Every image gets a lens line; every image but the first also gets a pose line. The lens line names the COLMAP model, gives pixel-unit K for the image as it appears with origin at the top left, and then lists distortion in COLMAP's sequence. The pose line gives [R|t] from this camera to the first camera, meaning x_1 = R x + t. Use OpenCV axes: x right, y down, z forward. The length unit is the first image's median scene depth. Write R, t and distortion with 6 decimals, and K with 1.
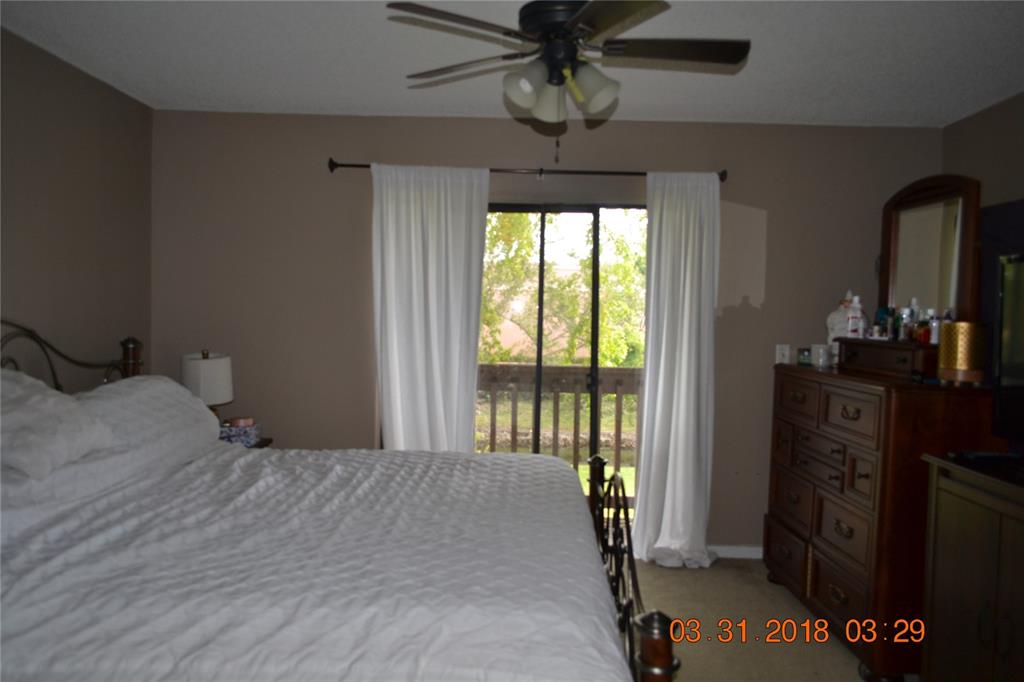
lens RADIAL K [[819.6, 0, 513.0], [0, 819.6, 341.9], [0, 0, 1]] dist [-0.013977, 0.010006]
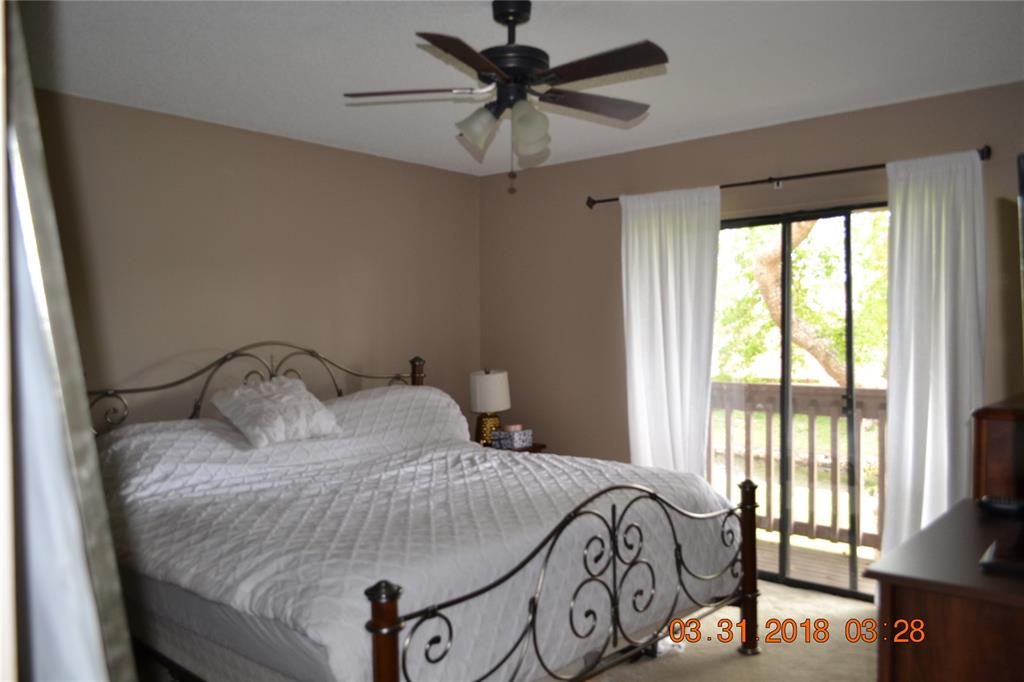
lens RADIAL K [[819.6, 0, 516.8], [0, 819.6, 340.7], [0, 0, 1]] dist [-0.013977, 0.010006]
pose [[0.755601, -0.020867, -0.654699, 0.430899], [-0.003864, 0.999333, -0.036311, 0.013591], [0.655020, 0.029966, 0.755017, 0.095055]]
